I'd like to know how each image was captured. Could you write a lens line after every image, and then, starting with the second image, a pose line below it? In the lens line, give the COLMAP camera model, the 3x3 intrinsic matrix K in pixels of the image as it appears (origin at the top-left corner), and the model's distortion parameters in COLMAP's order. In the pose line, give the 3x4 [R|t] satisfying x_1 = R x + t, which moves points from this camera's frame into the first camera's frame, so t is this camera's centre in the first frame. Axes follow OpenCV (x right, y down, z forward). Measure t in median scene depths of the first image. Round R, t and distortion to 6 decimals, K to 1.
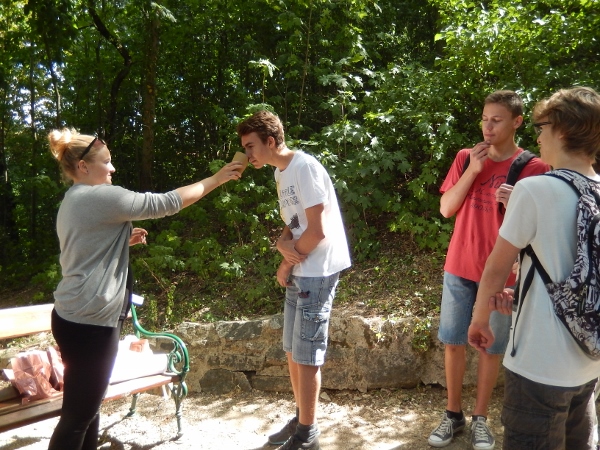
lens RADIAL K [[489.4, 0, 301.0], [0, 489.4, 223.6], [0, 0, 1]] dist [0.054843, 0.007056]
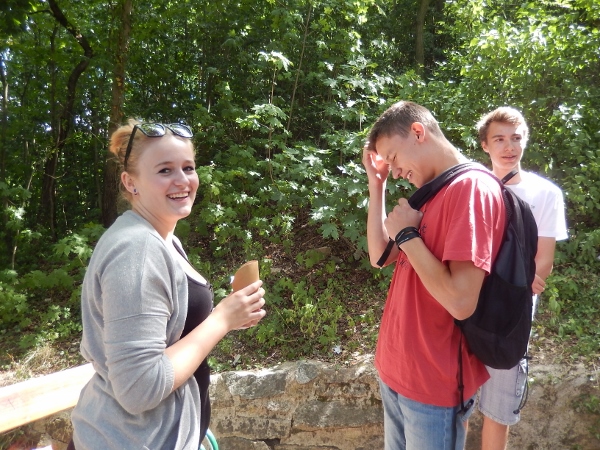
lens RADIAL K [[440.5, 0, 298.5], [0, 440.5, 224.4], [0, 0, 1]] dist [0.042223, 0.002446]
pose [[0.989554, 0.023539, 0.142228, -0.140324], [-0.023772, 0.999717, -0.000058, -0.036840], [-0.142189, -0.003323, 0.989834, 0.236329]]
